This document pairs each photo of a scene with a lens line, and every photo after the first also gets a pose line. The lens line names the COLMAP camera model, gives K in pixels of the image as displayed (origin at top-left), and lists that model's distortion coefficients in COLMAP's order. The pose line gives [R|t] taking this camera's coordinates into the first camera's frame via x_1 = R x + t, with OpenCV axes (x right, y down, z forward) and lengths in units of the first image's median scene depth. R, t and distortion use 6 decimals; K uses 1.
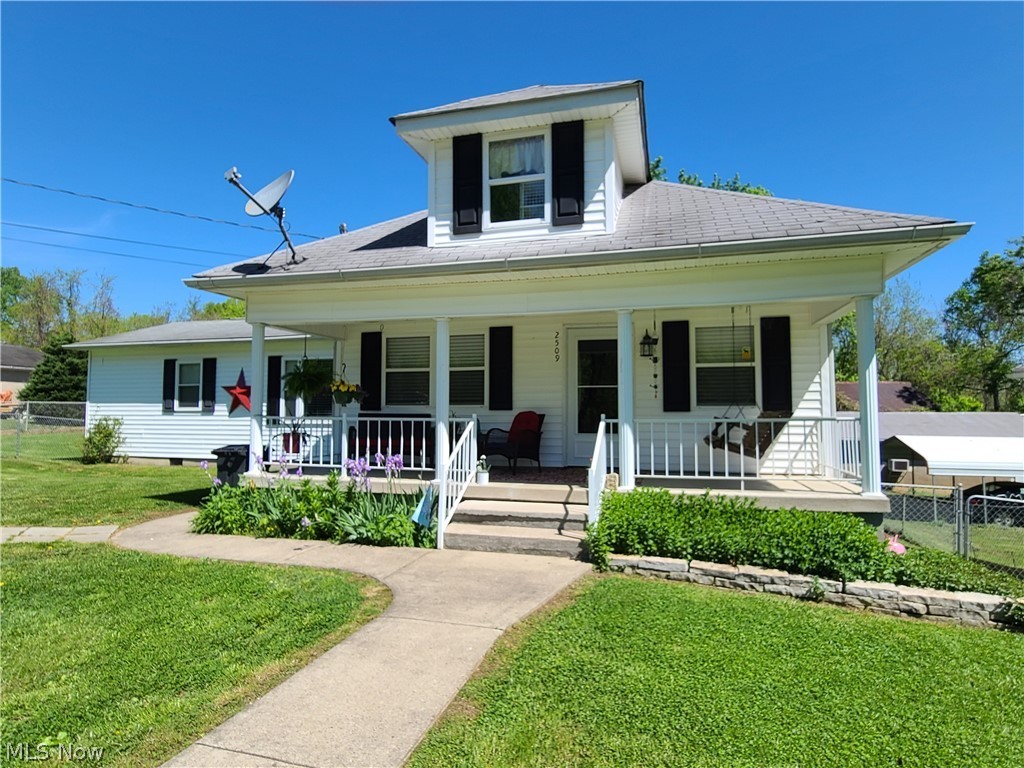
lens RADIAL K [[550.3, 0, 515.2], [0, 550.3, 385.3], [0, 0, 1]] dist [-0.003448, -0.000174]
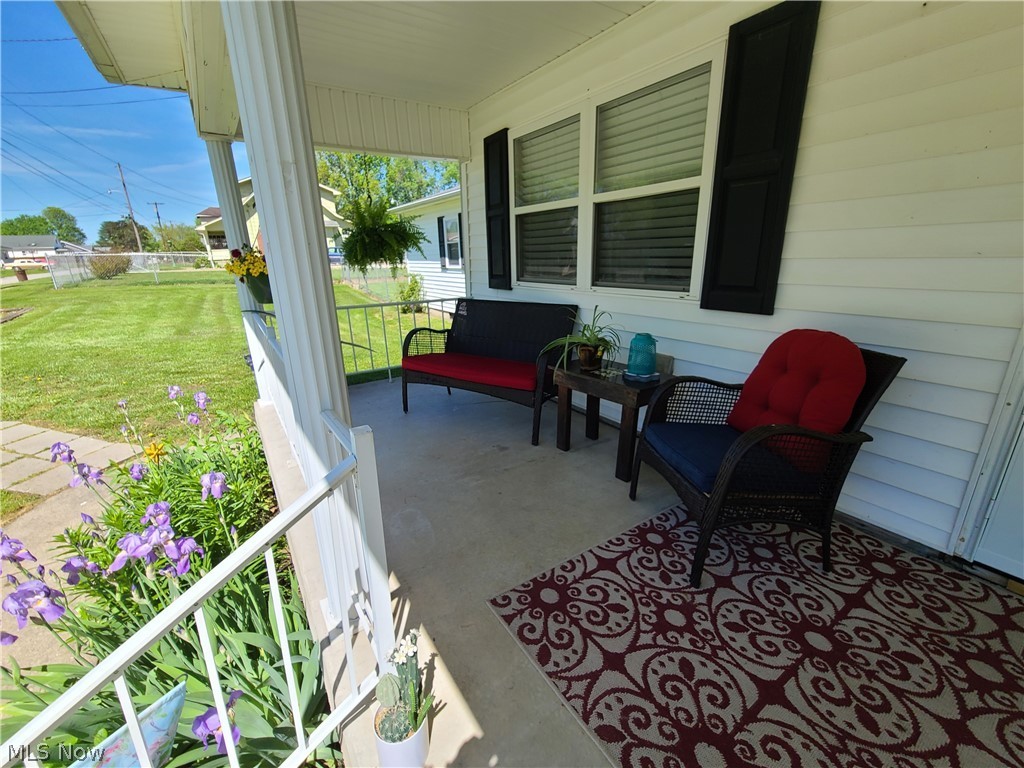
lens RADIAL K [[417.4, 0, 514.5], [0, 417.4, 378.9], [0, 0, 1]] dist [-0.000549, 0.000022]
pose [[0.763690, 0.168718, -0.623146, 0.042840], [0.051681, 0.946171, 0.319515, -0.004808], [0.643511, -0.276216, 0.713862, 0.828187]]
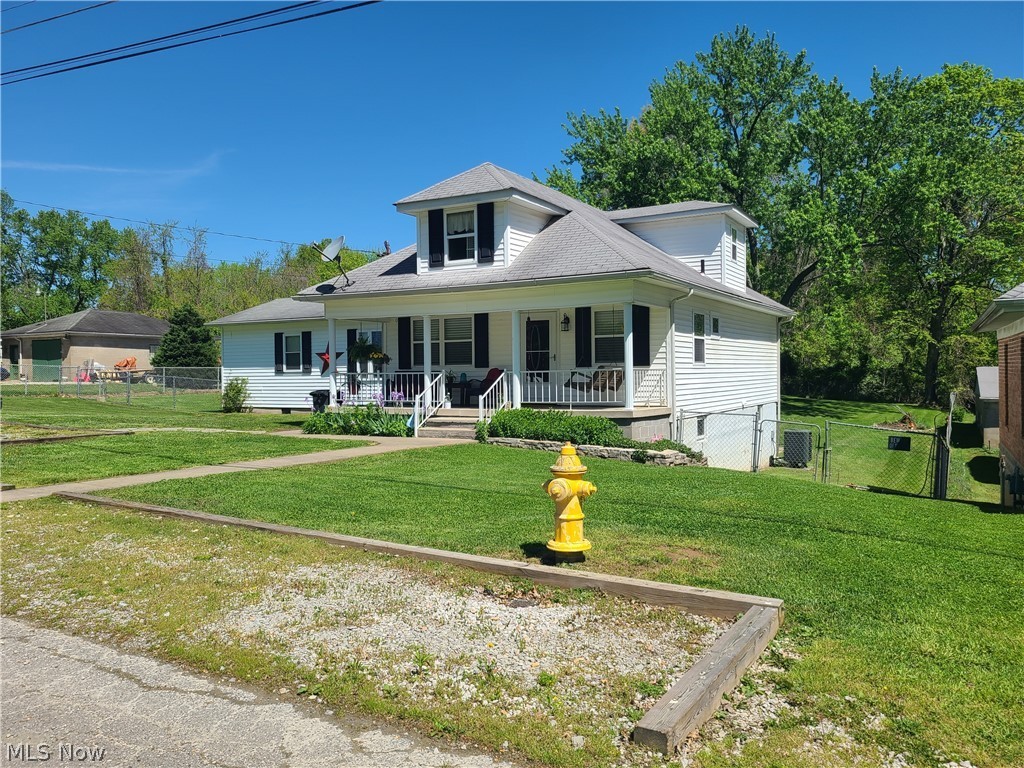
lens RADIAL K [[769.3, 0, 510.1], [0, 769.3, 383.5], [0, 0, 1]] dist [0.047485, -0.033218]
pose [[0.968667, -0.009420, -0.248184, 0.663491], [0.024420, 0.998051, 0.057428, -0.036097], [0.247159, -0.061689, 0.967009, -1.194329]]
